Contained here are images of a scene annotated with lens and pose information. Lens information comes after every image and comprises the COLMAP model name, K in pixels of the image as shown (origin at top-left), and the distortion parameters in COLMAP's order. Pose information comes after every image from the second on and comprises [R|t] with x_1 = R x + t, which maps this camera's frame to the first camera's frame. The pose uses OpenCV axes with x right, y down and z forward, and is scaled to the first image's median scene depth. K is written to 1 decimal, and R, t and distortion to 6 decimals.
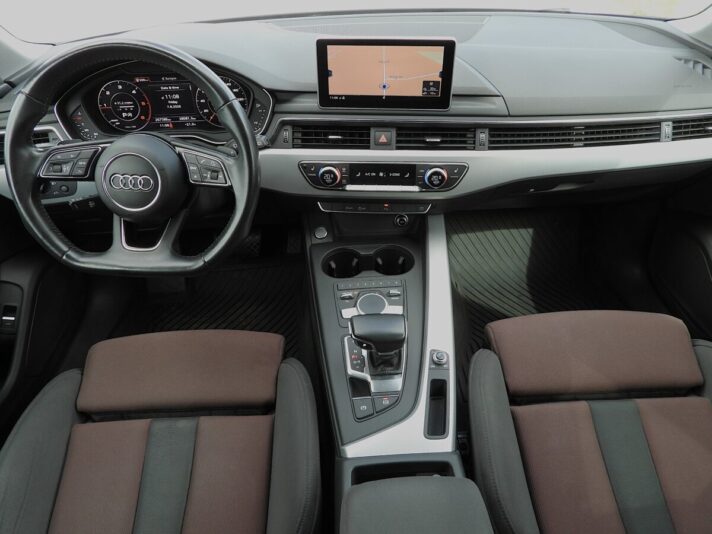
lens RADIAL K [[521.7, 0, 354.9], [0, 521.7, 265.1], [0, 0, 1]] dist [-0.009478, 0.001890]
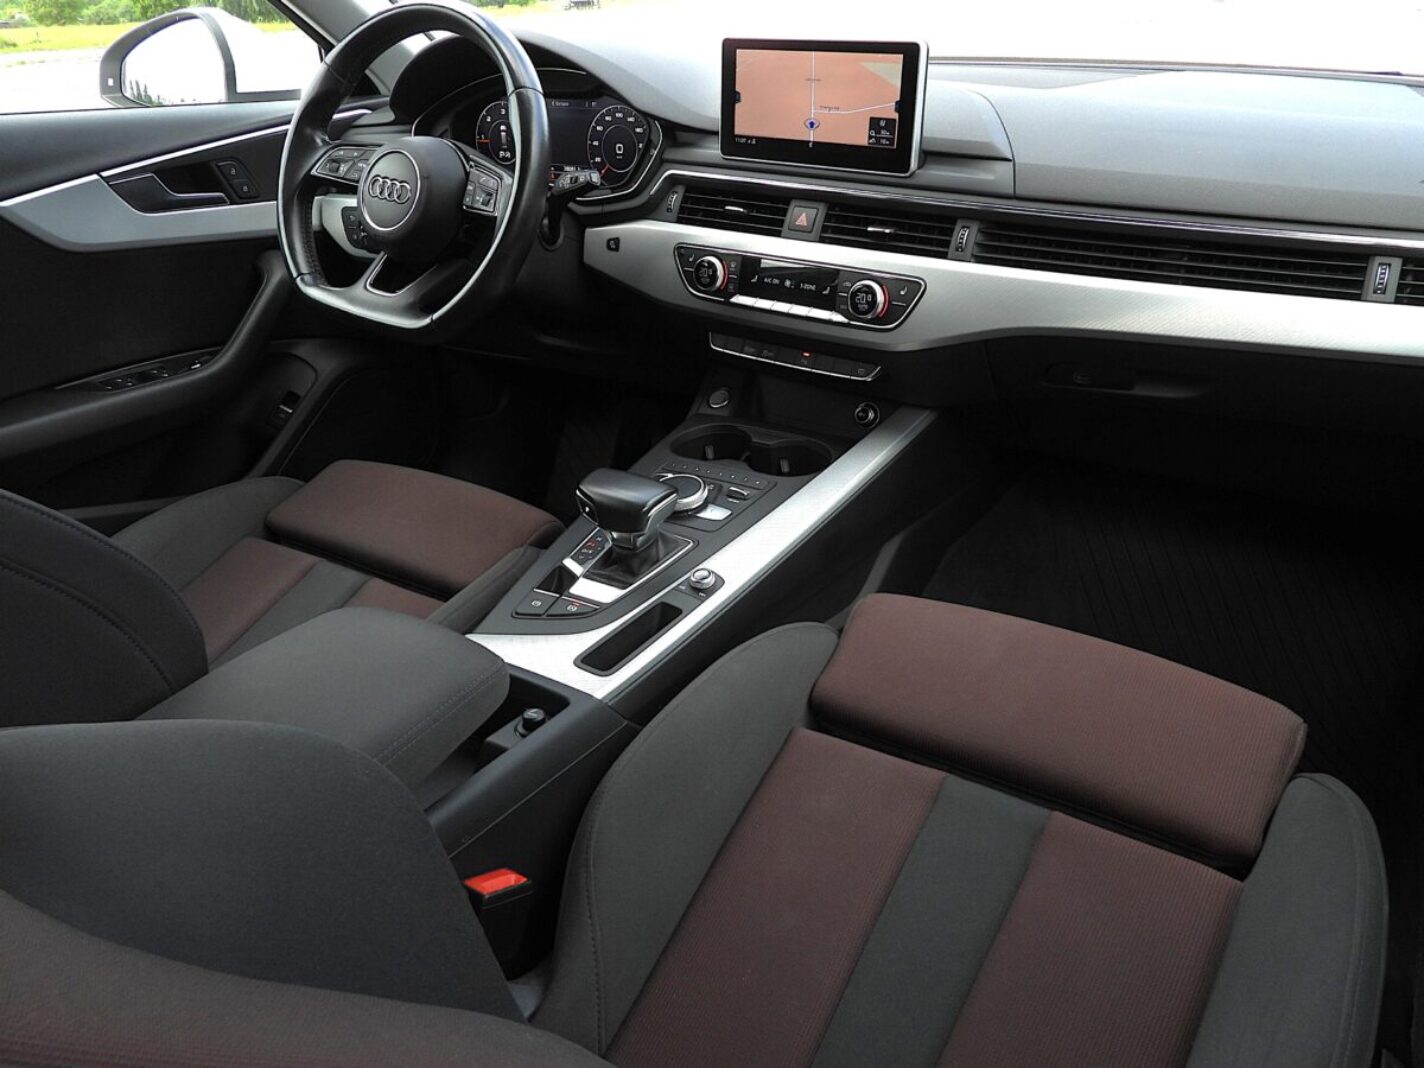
lens RADIAL K [[1144.9, 0, 704.0], [0, 1144.9, 533.6], [0, 0, 1]] dist [-0.020360, 0.012246]
pose [[0.810614, 0.254819, -0.527231, 0.694036], [-0.352359, 0.931371, -0.091604, 0.217359], [0.467705, 0.260030, 0.844770, 0.007366]]
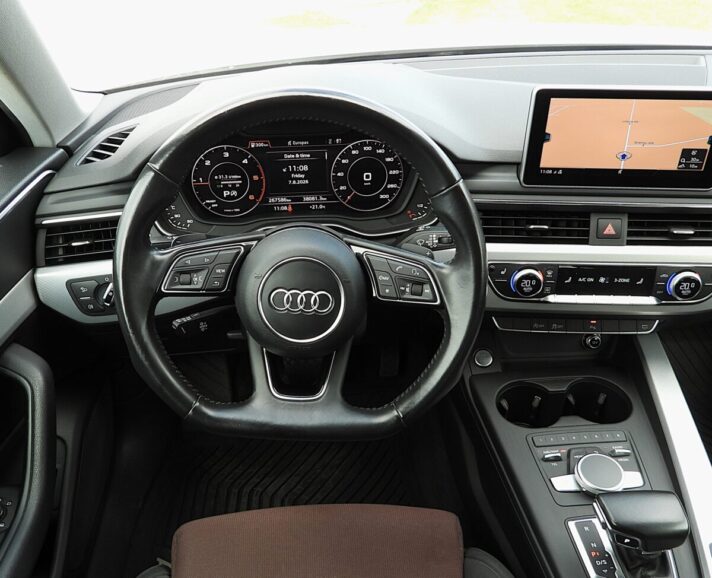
lens RADIAL K [[668.4, 0, 327.3], [0, 668.4, 331.0], [0, 0, 1]] dist [-0.010690, 0.000000]
pose [[0.999994, 0.000461, 0.003353, -0.323094], [-0.000294, 0.998763, -0.049729, -0.063145], [-0.003372, 0.049727, 0.998757, 0.121469]]
